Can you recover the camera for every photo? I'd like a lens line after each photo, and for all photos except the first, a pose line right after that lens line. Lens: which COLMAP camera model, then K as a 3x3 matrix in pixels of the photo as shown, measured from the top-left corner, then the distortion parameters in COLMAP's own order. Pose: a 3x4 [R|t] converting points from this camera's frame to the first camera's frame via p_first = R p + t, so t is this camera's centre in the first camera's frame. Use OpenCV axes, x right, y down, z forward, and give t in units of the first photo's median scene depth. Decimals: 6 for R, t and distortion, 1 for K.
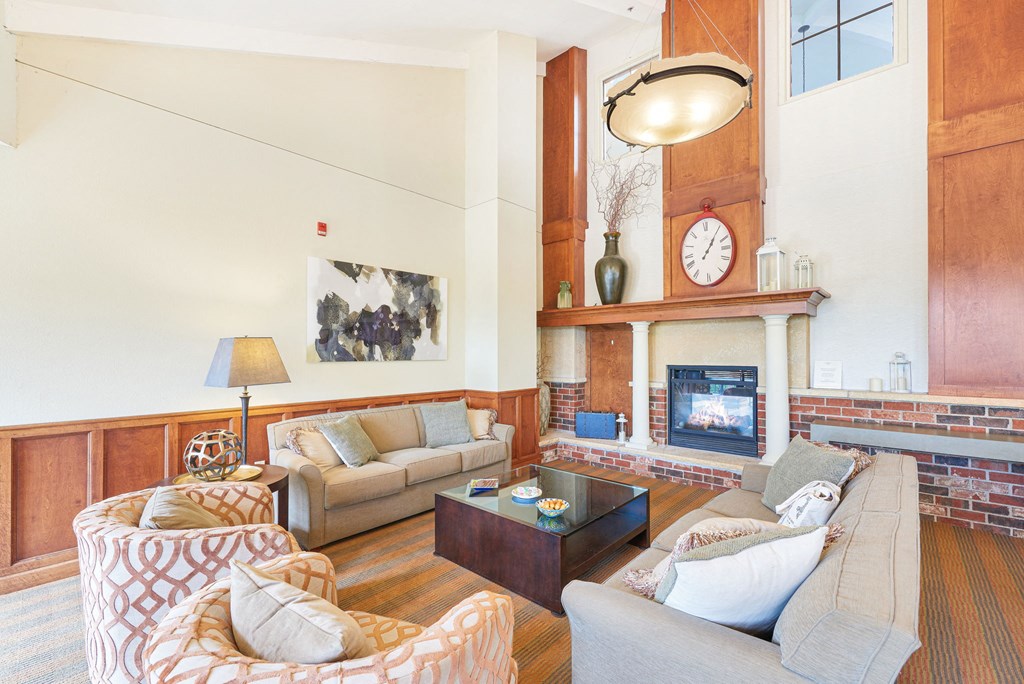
lens RADIAL K [[424.3, 0, 512.5], [0, 424.3, 351.4], [0, 0, 1]] dist [0.002603, -0.001815]
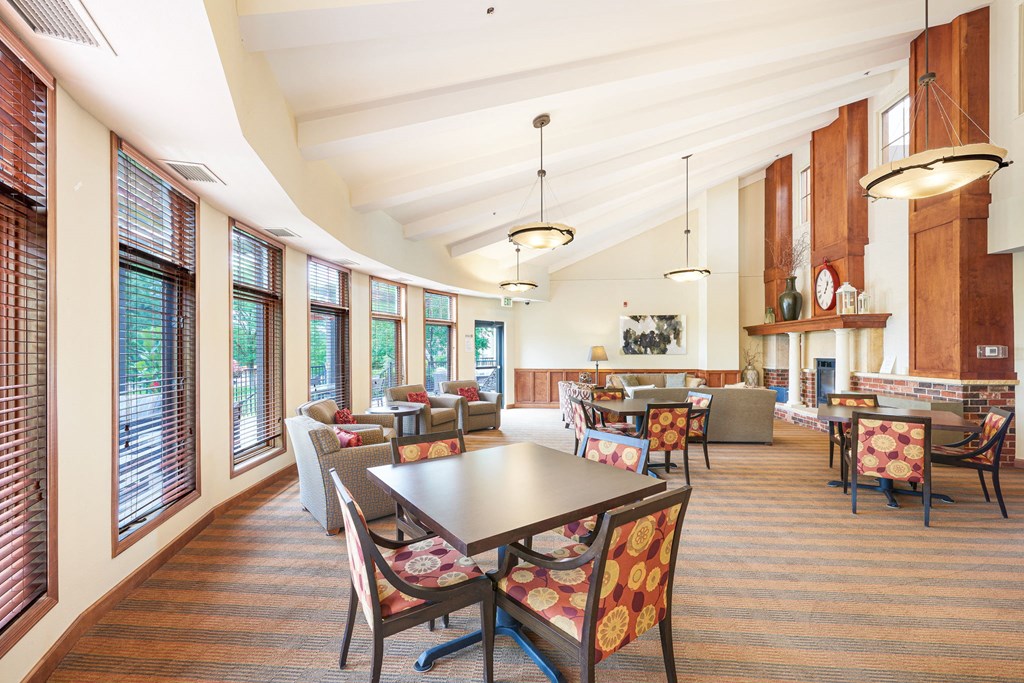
lens RADIAL K [[424.3, 0, 513.0], [0, 424.3, 346.7], [0, 0, 1]] dist [0.002603, -0.001815]
pose [[0.589246, -0.009173, -0.807901, 1.153066], [0.006860, 0.999956, -0.006350, -0.010672], [0.807924, -0.001800, 0.589283, -1.020619]]
